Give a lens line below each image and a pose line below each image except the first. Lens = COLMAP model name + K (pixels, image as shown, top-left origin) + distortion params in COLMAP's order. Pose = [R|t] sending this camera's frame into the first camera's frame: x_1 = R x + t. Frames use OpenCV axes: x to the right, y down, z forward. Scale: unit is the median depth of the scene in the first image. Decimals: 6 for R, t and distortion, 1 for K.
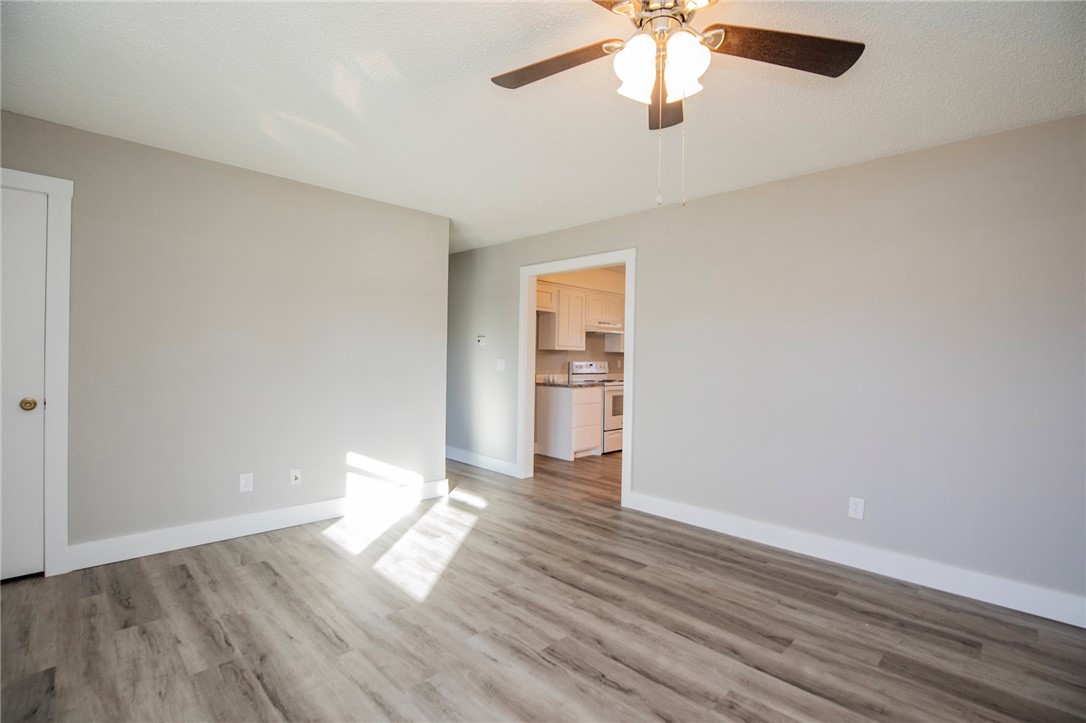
lens RADIAL K [[507.6, 0, 552.9], [0, 507.6, 356.3], [0, 0, 1]] dist [-0.036663, 0.008984]
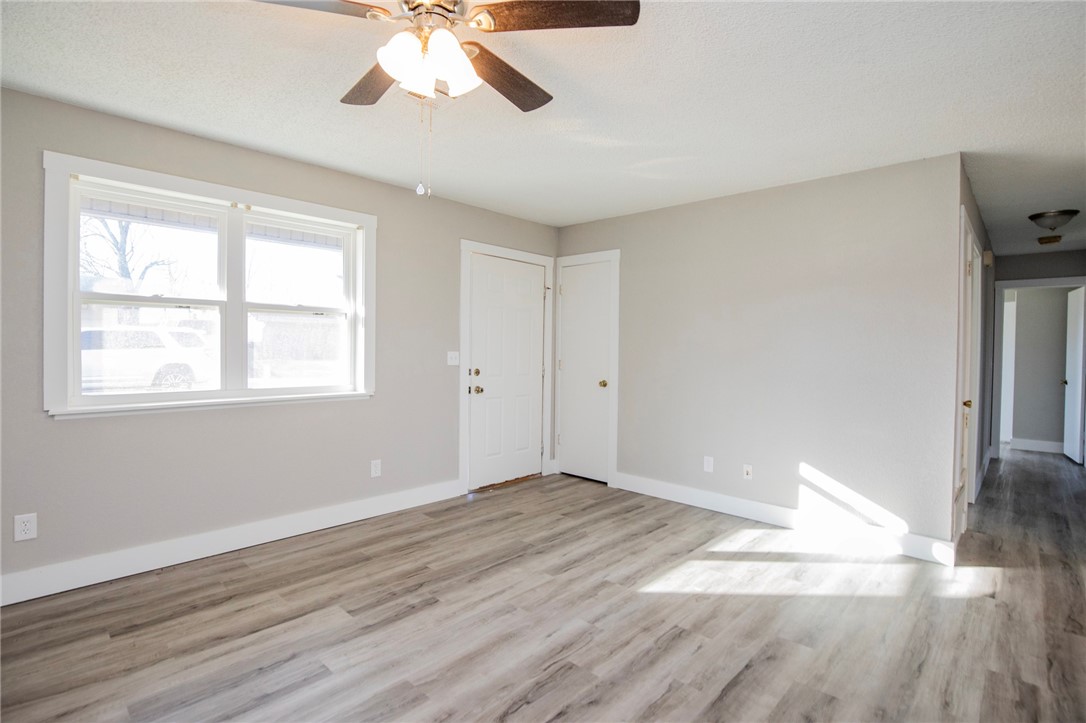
lens RADIAL K [[525.4, 0, 545.5], [0, 525.4, 368.0], [0, 0, 1]] dist [-0.026621, 0.000419]
pose [[0.021578, 0.020848, -0.999550, 0.730492], [-0.013179, 0.999702, 0.020567, 0.007497], [0.999680, 0.012729, 0.021846, 0.710138]]
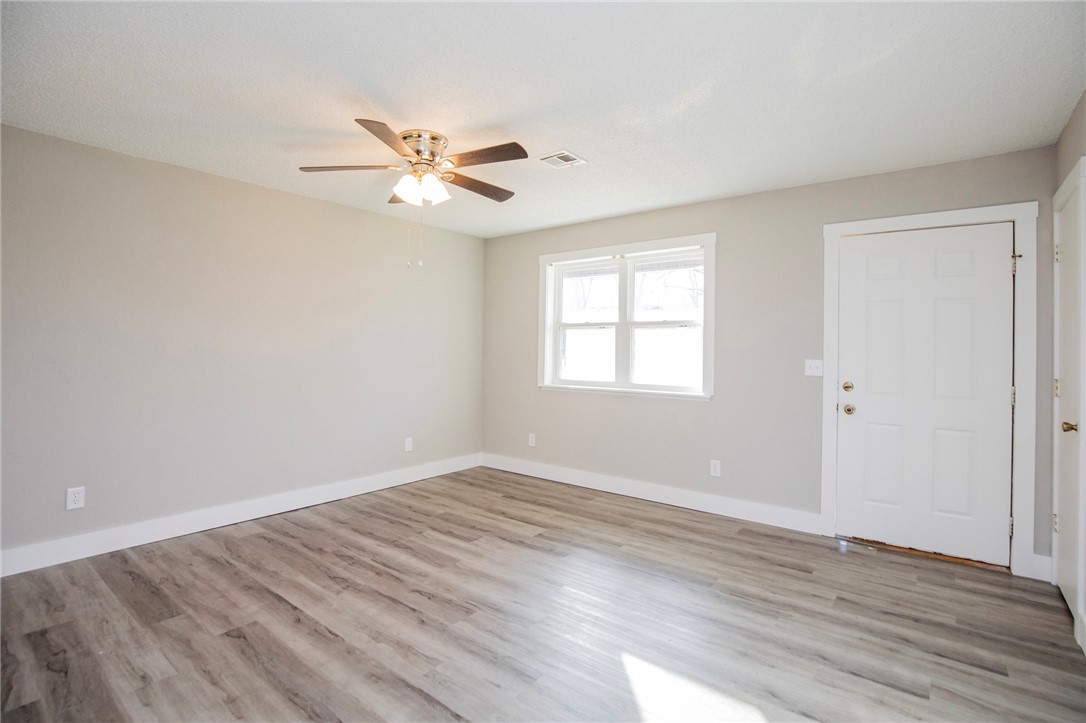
lens RADIAL K [[507.6, 0, 552.9], [0, 507.6, 356.3], [0, 0, 1]] dist [-0.036663, 0.008984]
pose [[-0.992068, -0.028196, -0.122503, -0.028560], [-0.030049, 0.999460, 0.013308, -0.011845], [0.122061, 0.016884, -0.992379, 1.644591]]
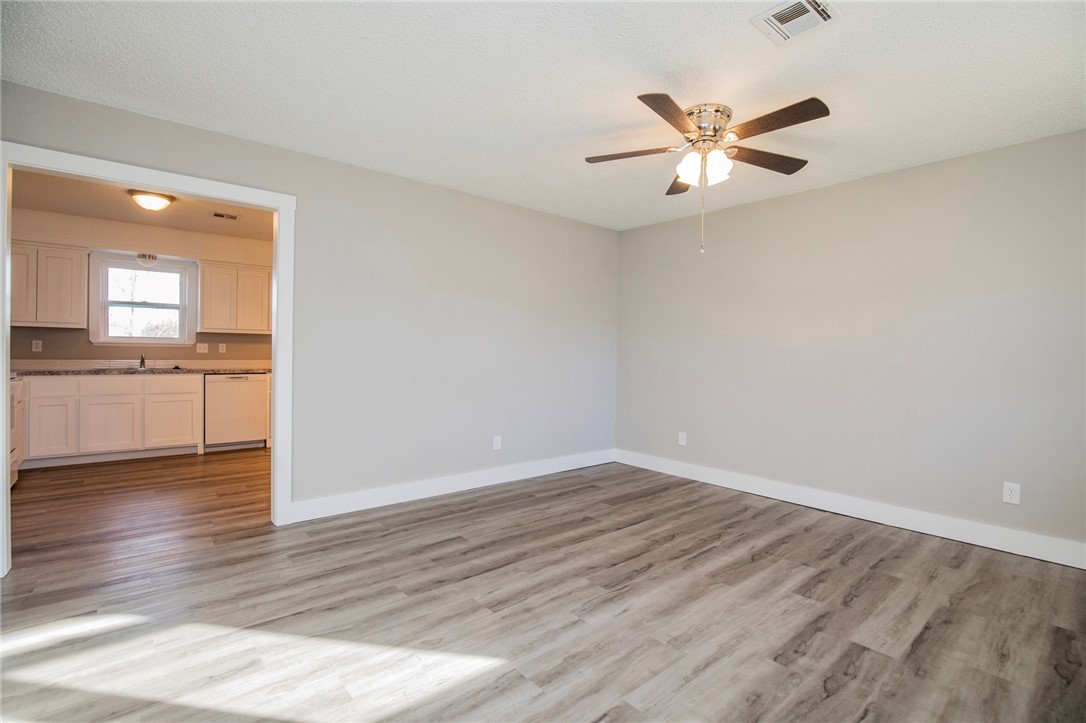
lens RADIAL K [[507.6, 0, 552.9], [0, 507.6, 356.3], [0, 0, 1]] dist [-0.036663, 0.008984]
pose [[0.072593, -0.026656, 0.997005, -0.898251], [-0.013982, 0.999517, 0.027741, 0.013877], [-0.997264, -0.015954, 0.072185, 0.804216]]
